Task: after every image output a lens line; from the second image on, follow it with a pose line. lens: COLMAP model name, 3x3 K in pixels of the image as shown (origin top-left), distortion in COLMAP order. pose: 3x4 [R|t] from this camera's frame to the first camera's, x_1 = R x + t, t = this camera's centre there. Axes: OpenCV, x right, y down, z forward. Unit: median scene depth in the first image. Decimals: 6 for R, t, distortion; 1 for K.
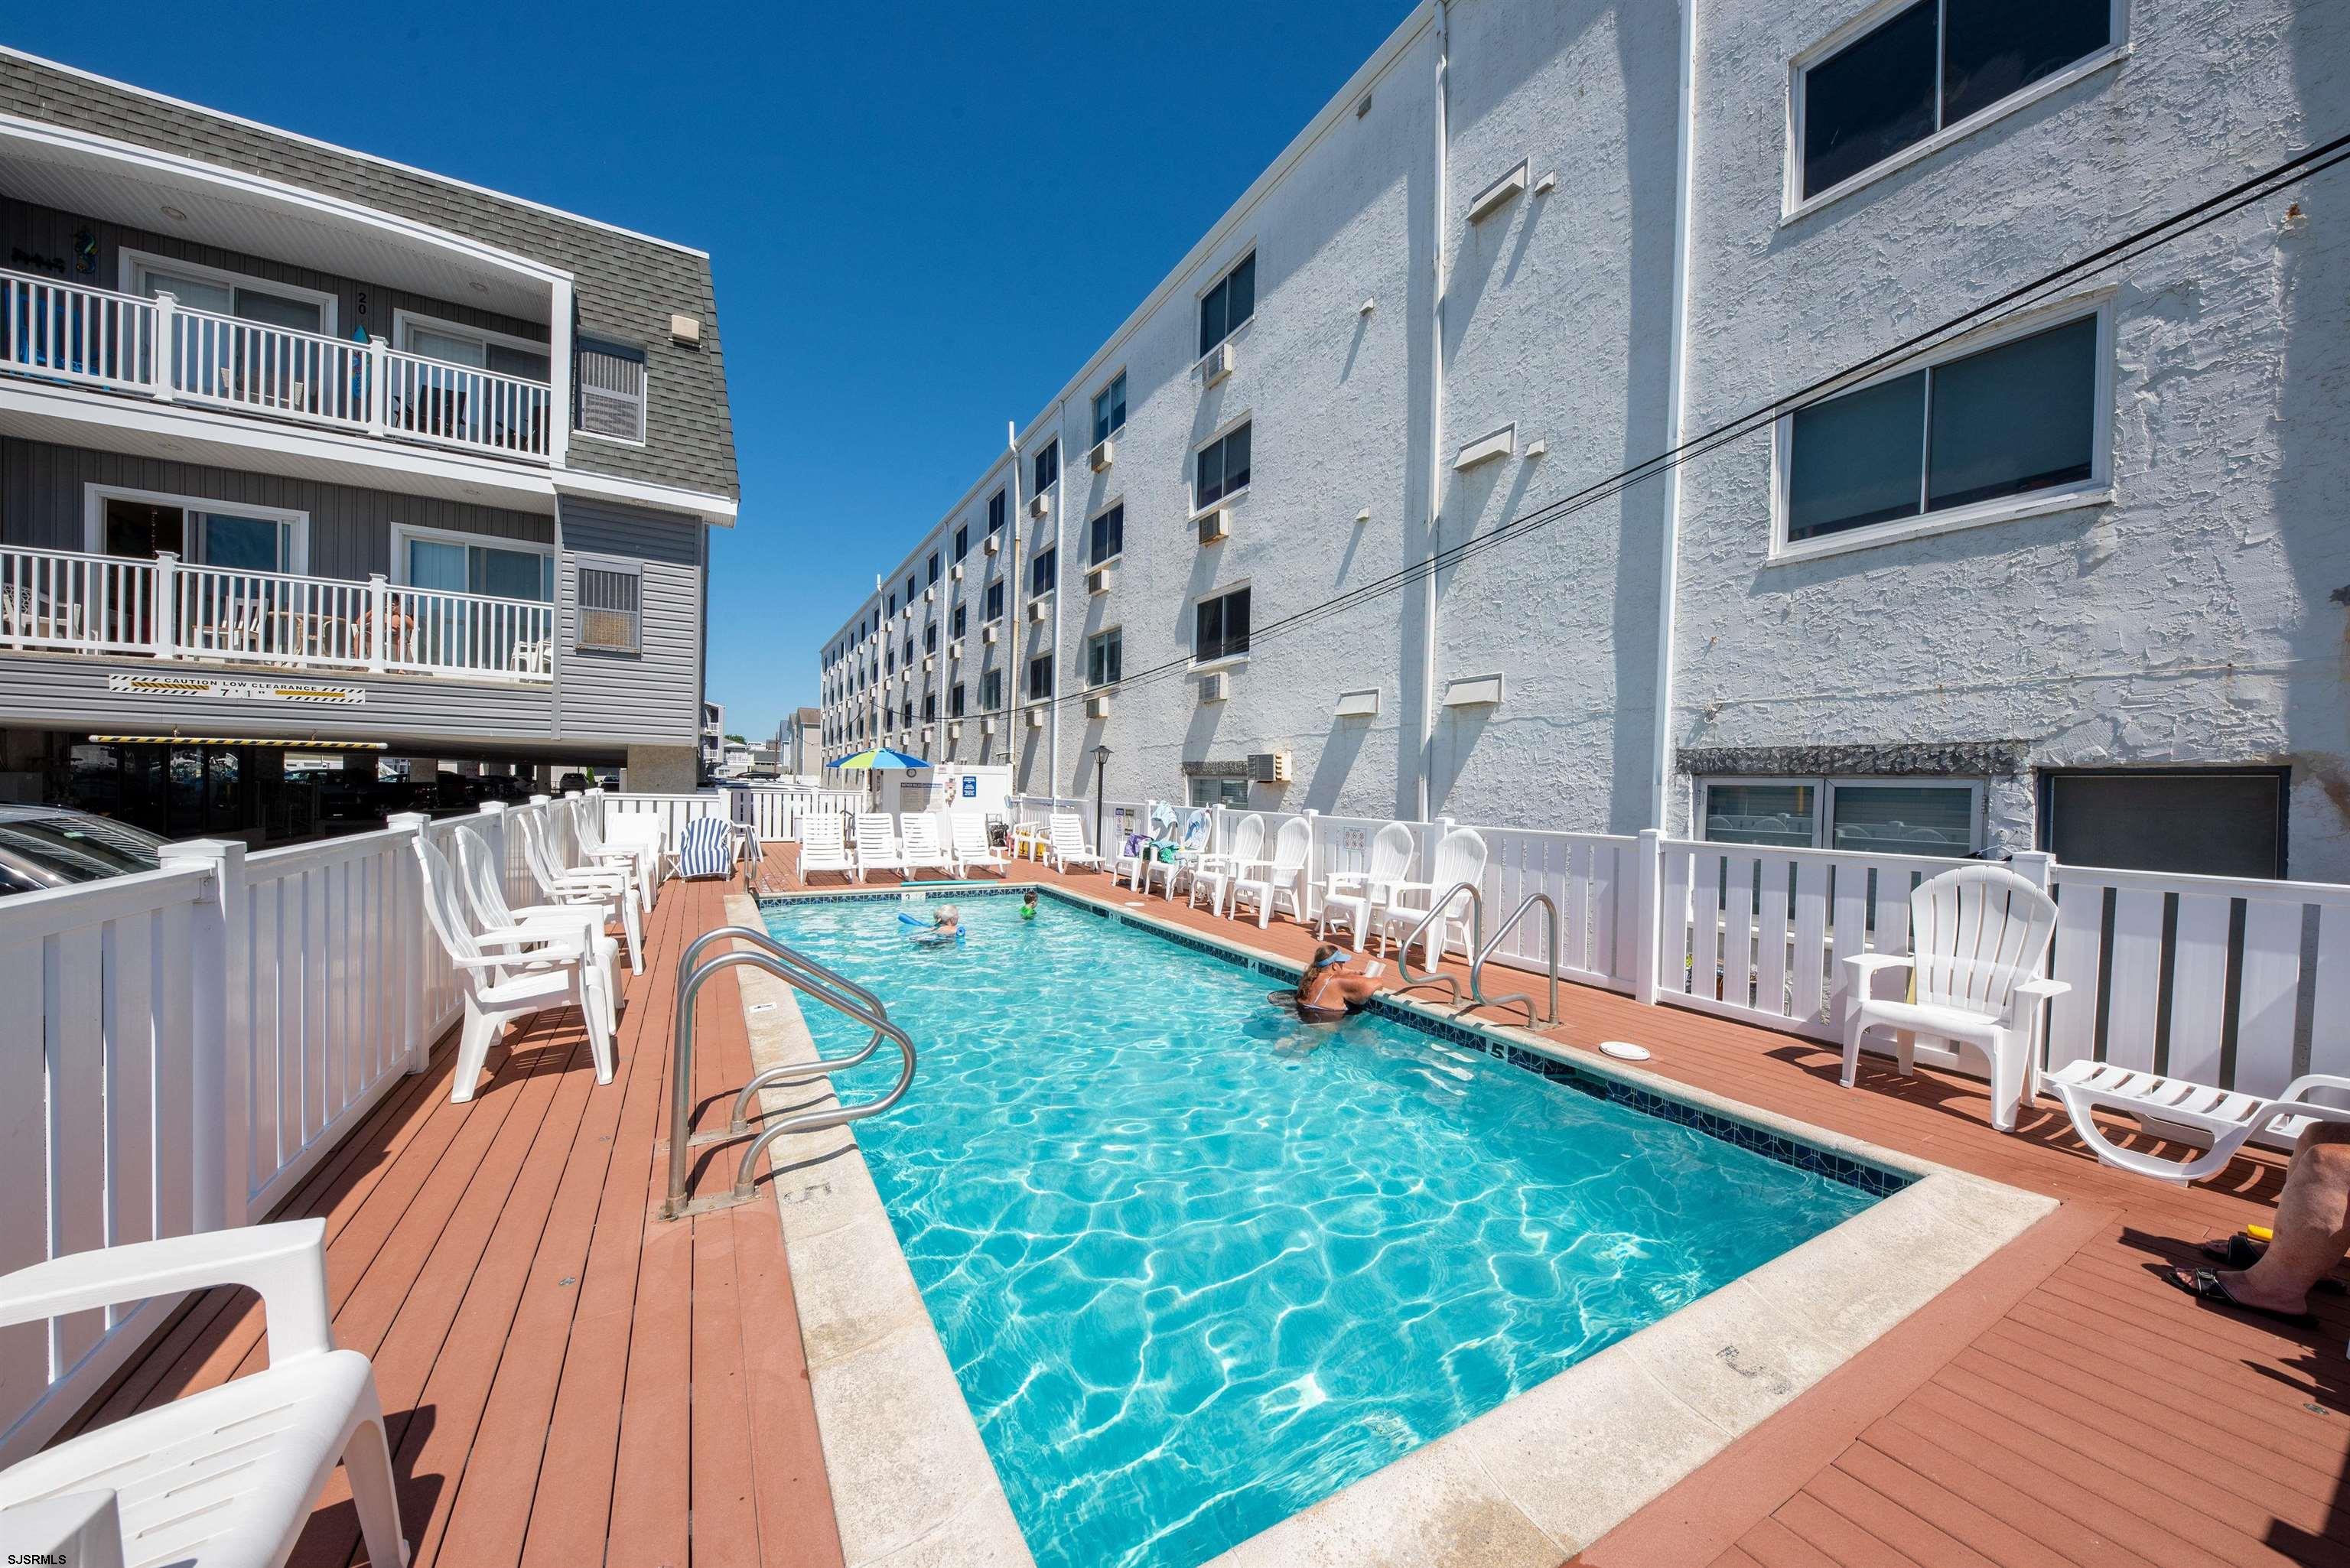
lens RADIAL K [[837.1, 0, 1175.0], [0, 837.1, 784.0], [0, 0, 1]] dist [0.000195, -0.000139]
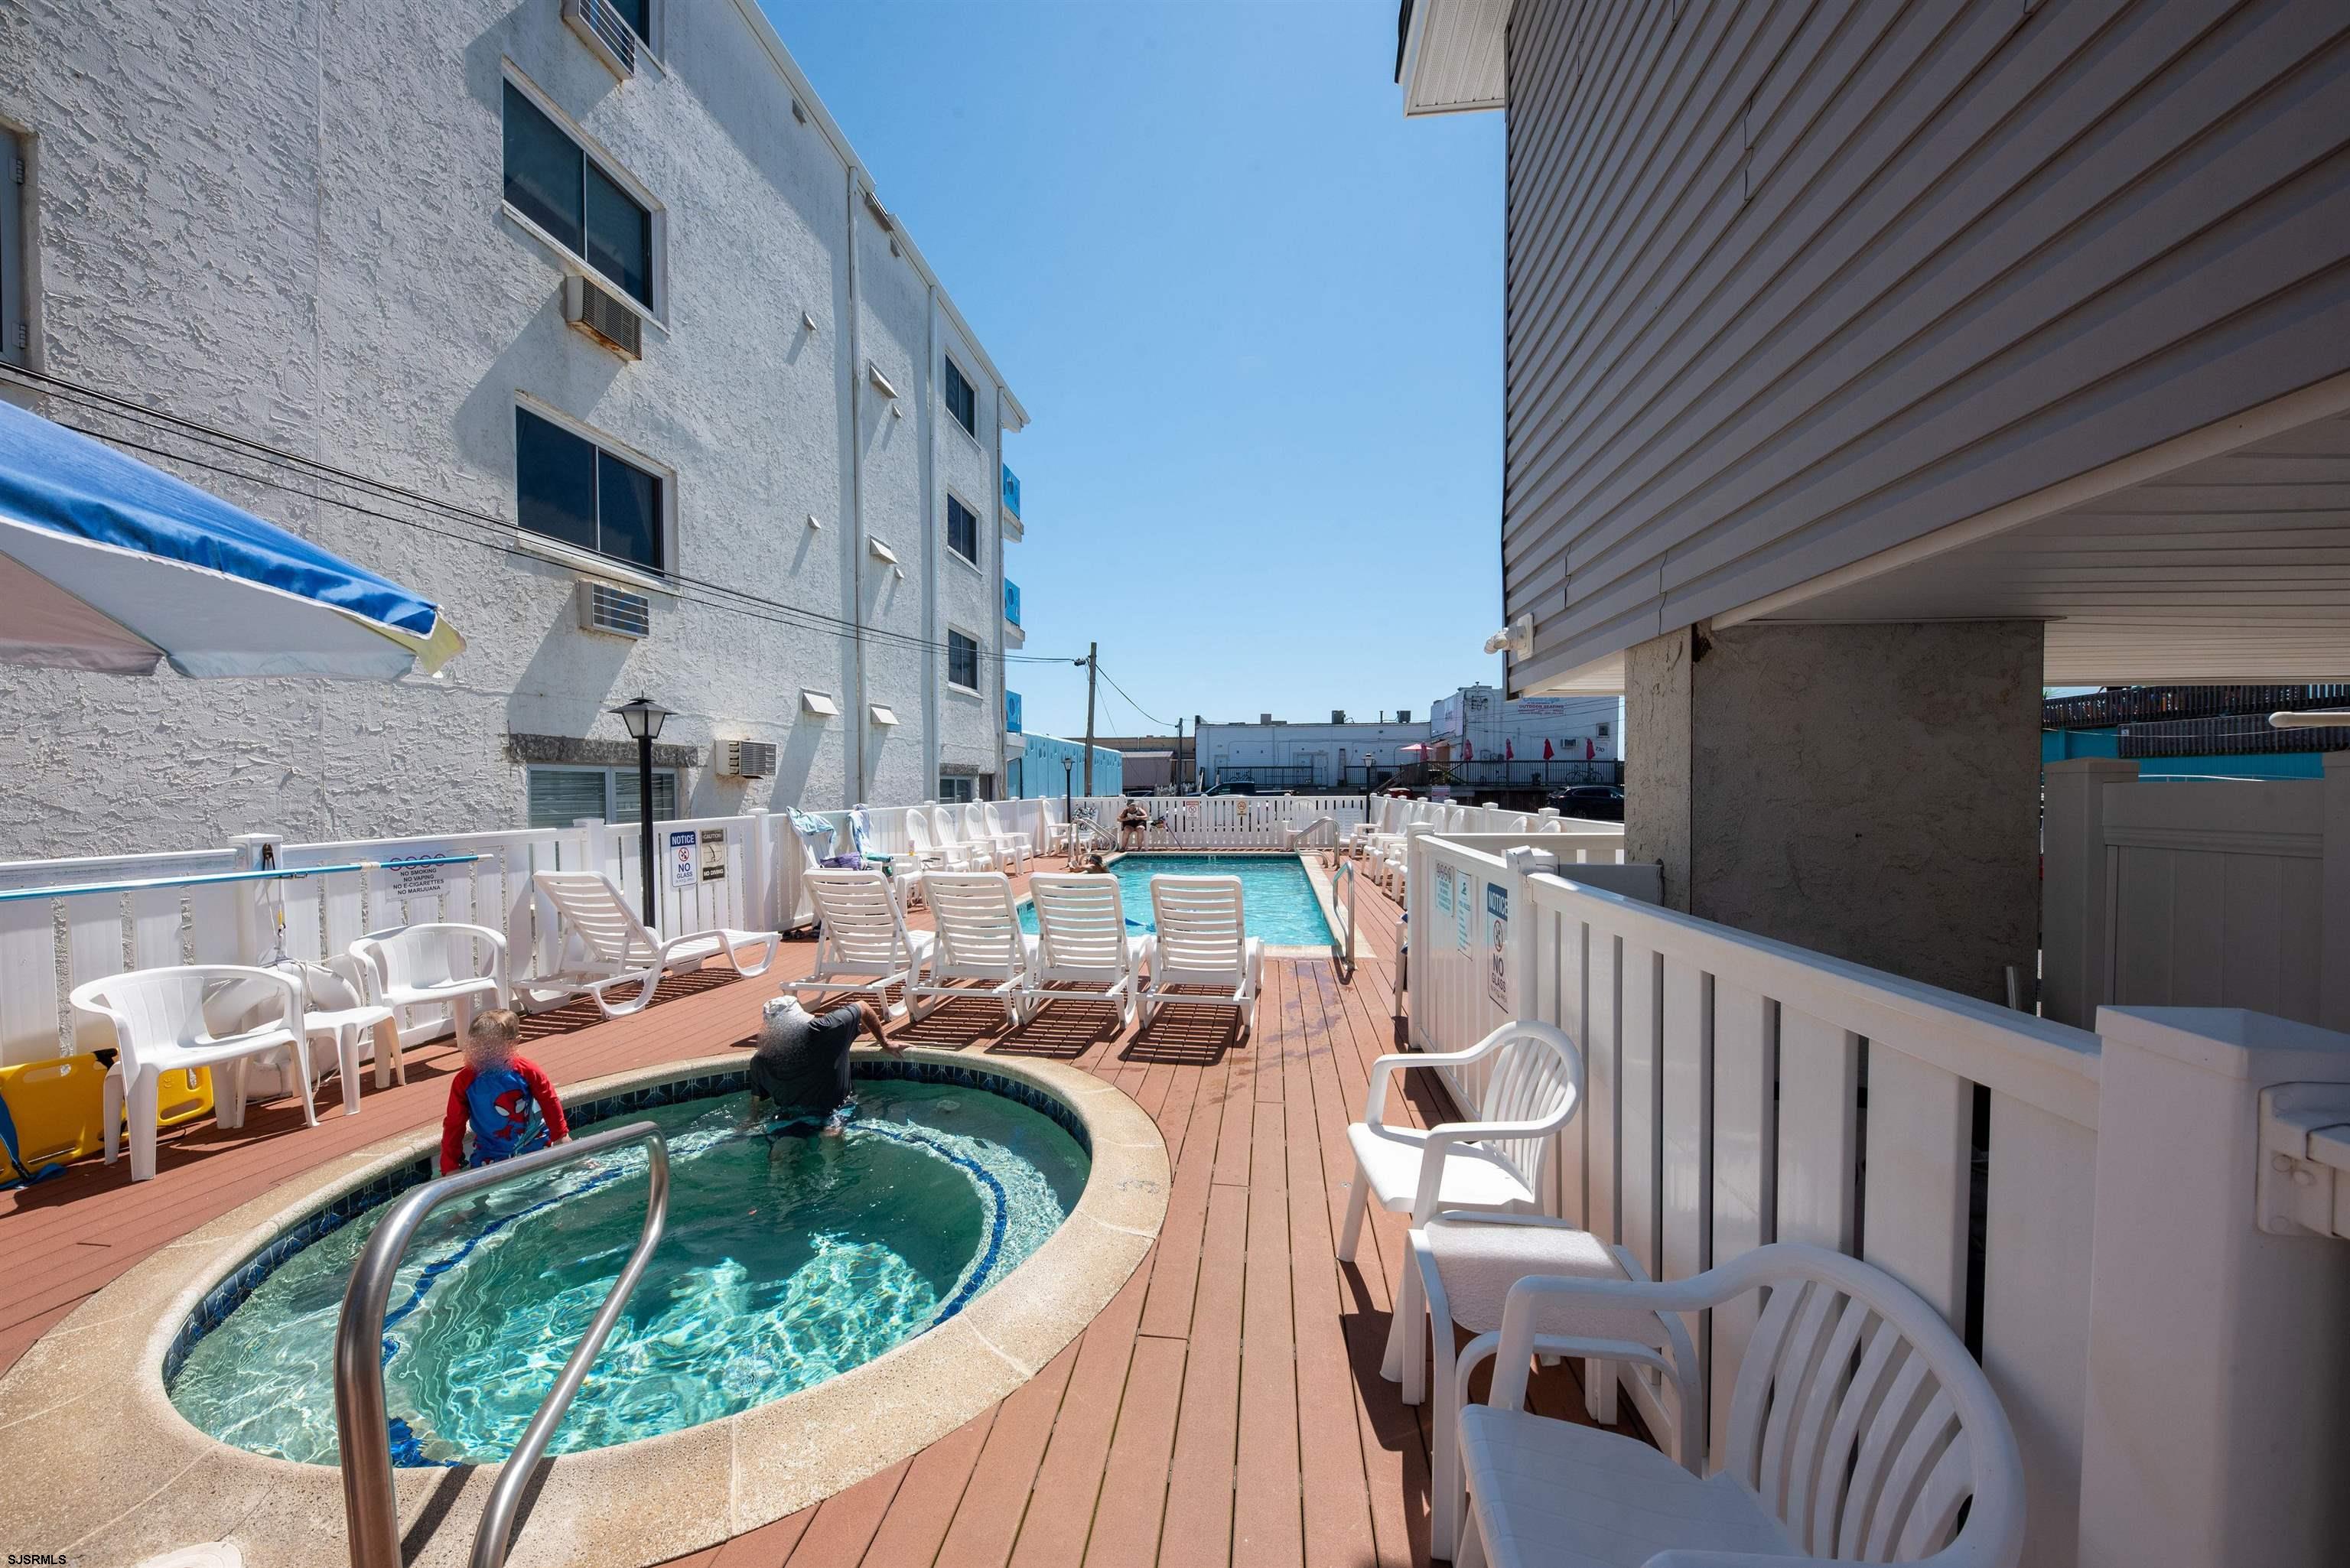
lens RADIAL K [[837.1, 0, 1175.0], [0, 837.1, 784.0], [0, 0, 1]] dist [0.000195, -0.000139]
pose [[-0.802498, -0.016398, 0.596429, -0.597977], [-0.013813, 0.999865, 0.008905, -0.007760], [-0.596494, -0.001092, -0.802616, 1.223185]]
